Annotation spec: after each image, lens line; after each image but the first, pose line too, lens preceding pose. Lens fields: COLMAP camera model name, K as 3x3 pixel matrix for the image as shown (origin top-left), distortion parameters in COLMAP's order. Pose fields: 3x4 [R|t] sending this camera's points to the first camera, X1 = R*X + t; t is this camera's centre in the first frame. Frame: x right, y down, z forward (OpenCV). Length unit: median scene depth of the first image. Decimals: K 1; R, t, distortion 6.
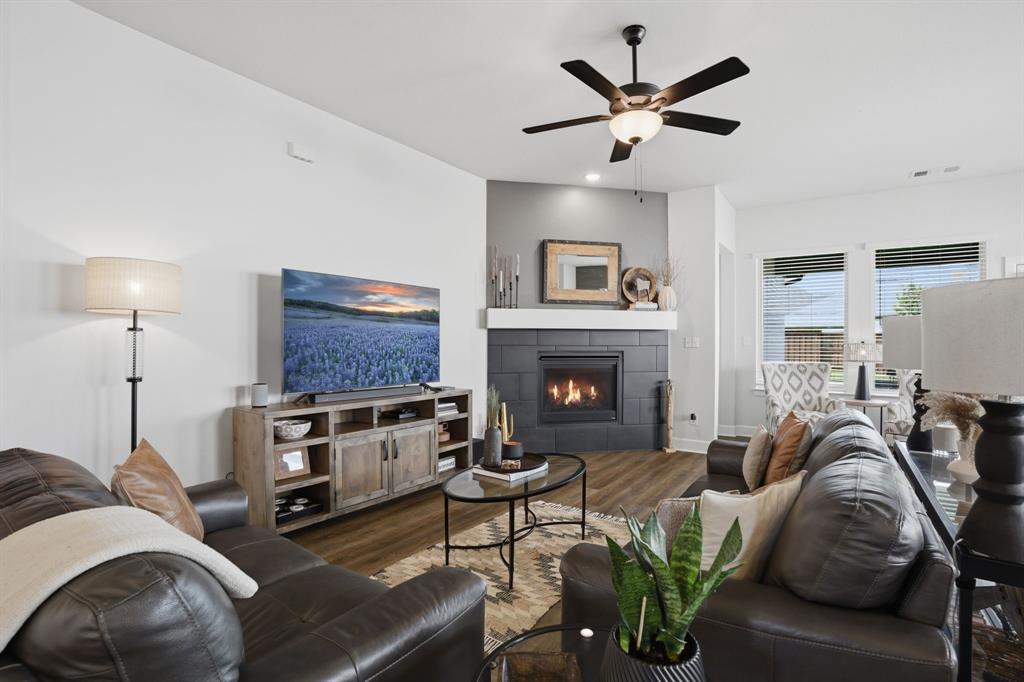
lens RADIAL K [[483.3, 0, 518.9], [0, 483.3, 346.1], [0, 0, 1]] dist [-0.071566, 0.028979]
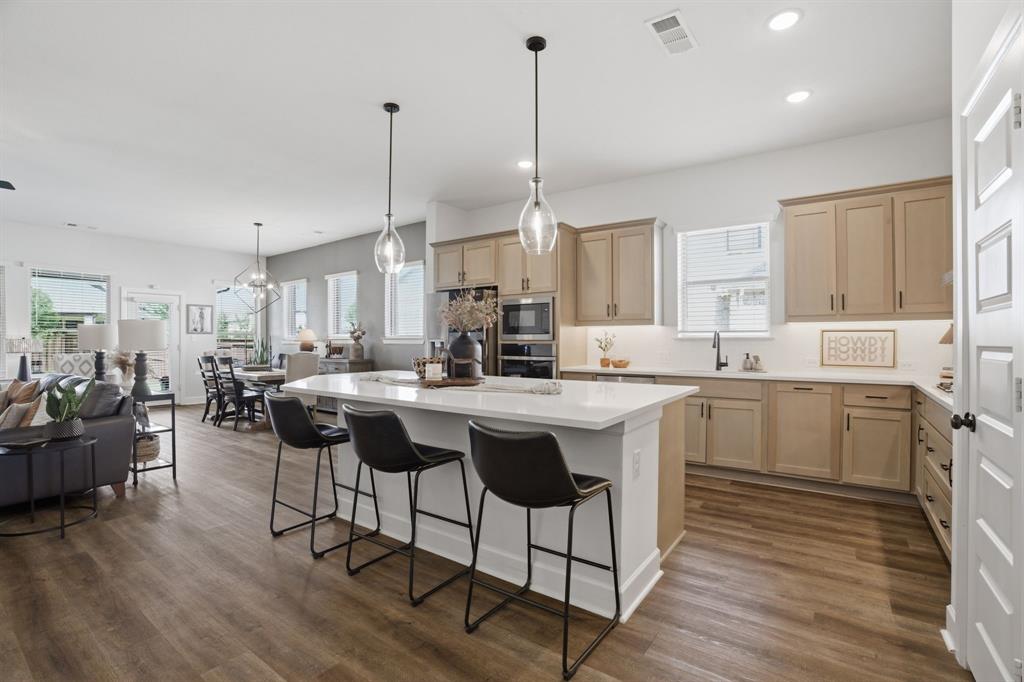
lens RADIAL K [[472.1, 0, 514.5], [0, 472.1, 342.8], [0, 0, 1]] dist [-0.074442, 0.026112]
pose [[0.019337, -0.007824, 0.999782, -0.608734], [0.008022, 0.999938, 0.007670, 0.007861], [-0.999781, 0.007872, 0.019398, -0.494670]]
